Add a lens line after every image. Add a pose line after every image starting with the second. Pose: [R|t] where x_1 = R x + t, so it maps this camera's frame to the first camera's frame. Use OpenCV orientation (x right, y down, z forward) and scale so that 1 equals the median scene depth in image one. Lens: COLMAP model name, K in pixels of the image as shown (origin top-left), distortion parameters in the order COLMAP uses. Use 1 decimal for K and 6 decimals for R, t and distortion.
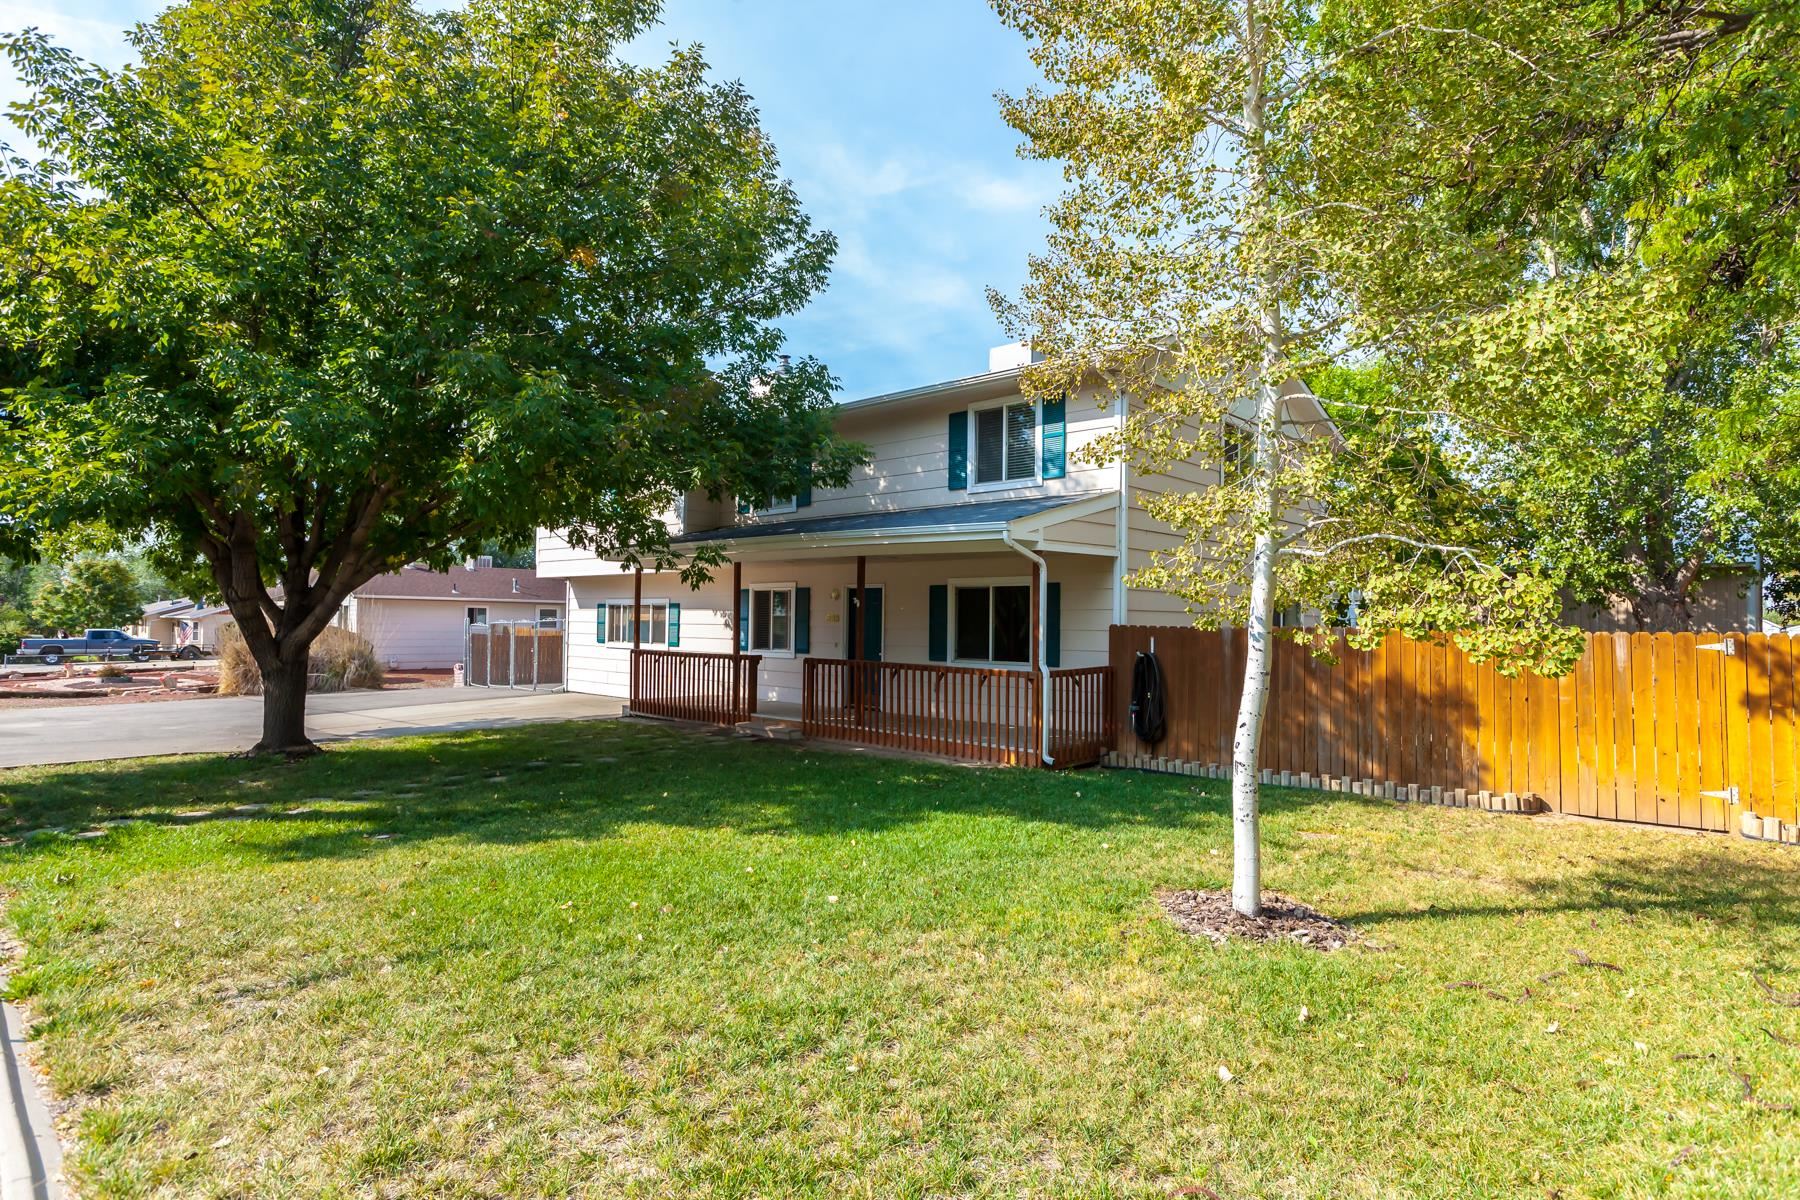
lens RADIAL K [[929.9, 0, 901.0], [0, 929.9, 599.1], [0, 0, 1]] dist [-0.002834, -0.000244]
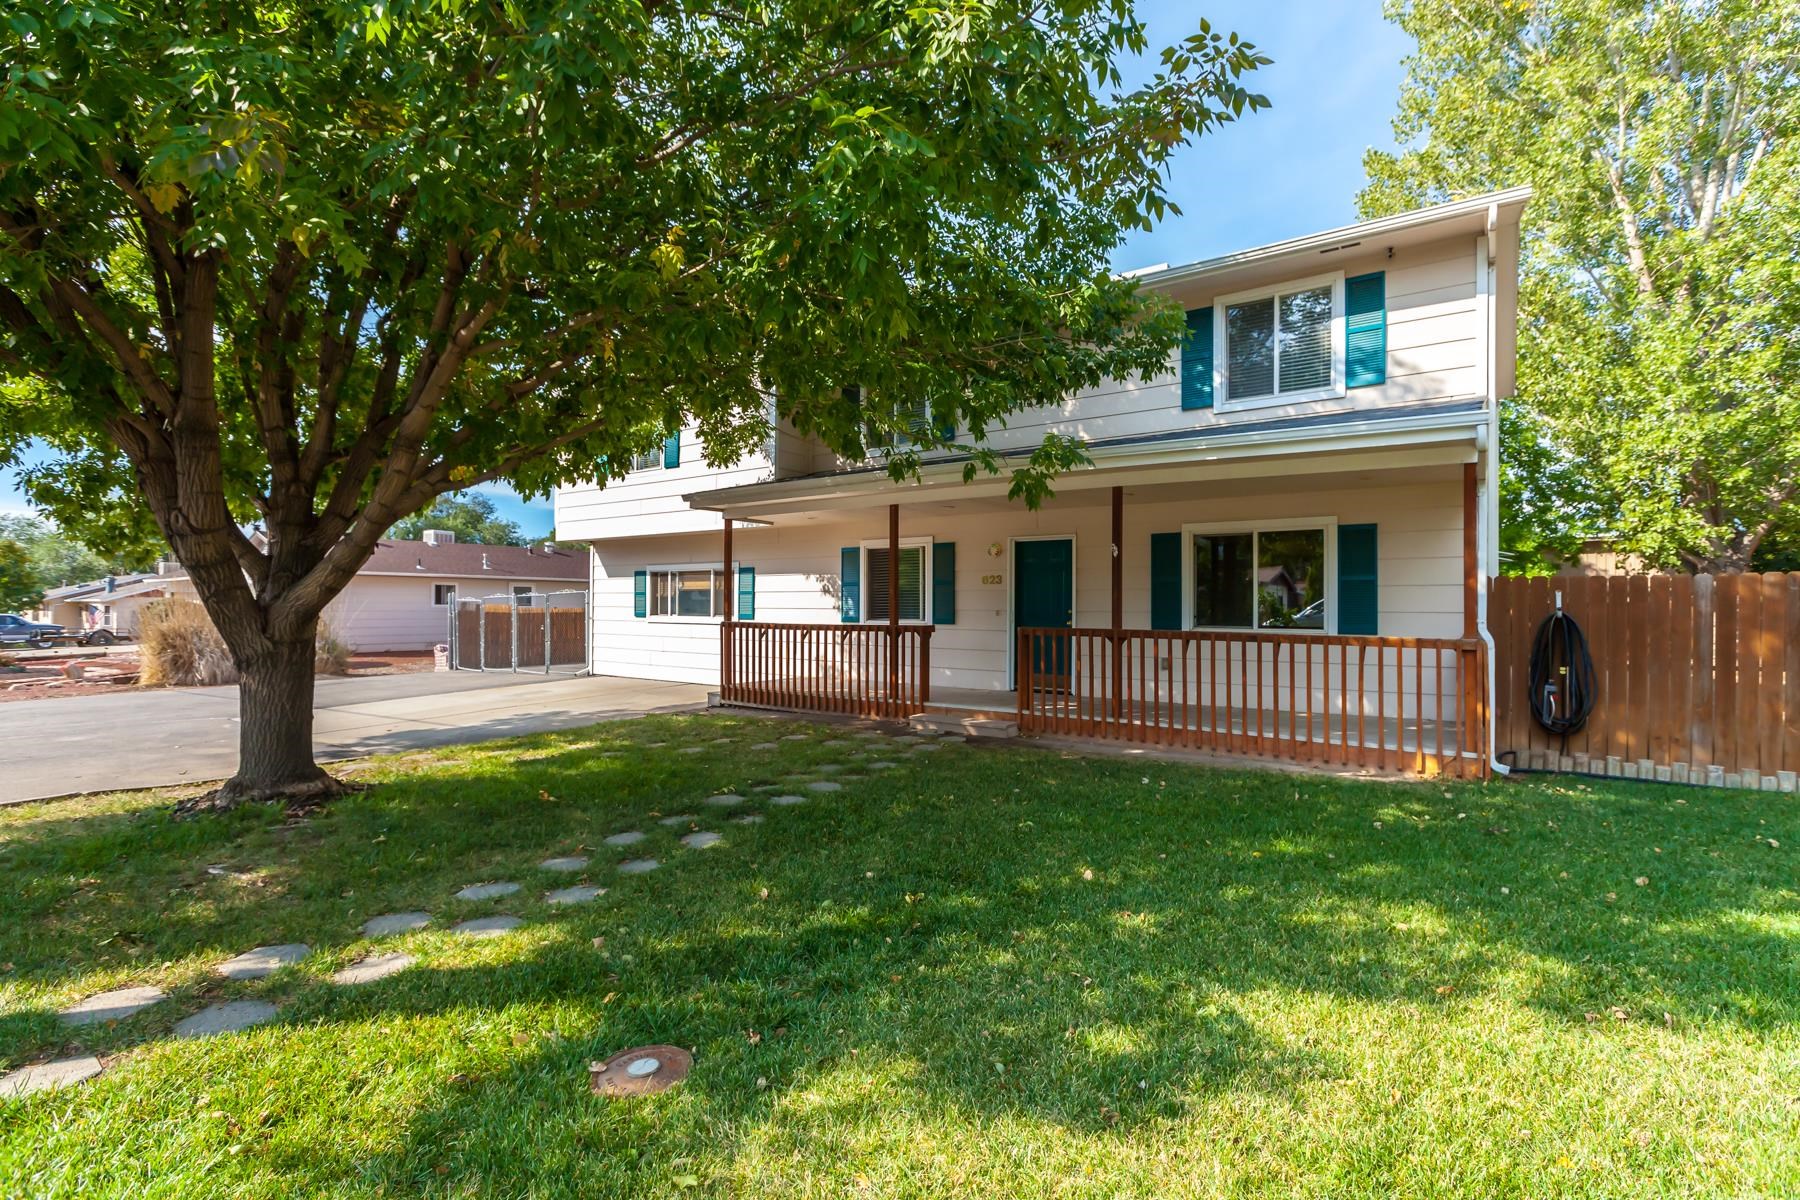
lens RADIAL K [[811.8, 0, 899.7], [0, 811.8, 598.6], [0, 0, 1]] dist [-0.003623, 0.000312]
pose [[0.992075, -0.007894, 0.125399, -0.213727], [0.005574, 0.999807, 0.018837, 0.020869], [-0.125524, -0.017988, 0.991928, 0.279649]]
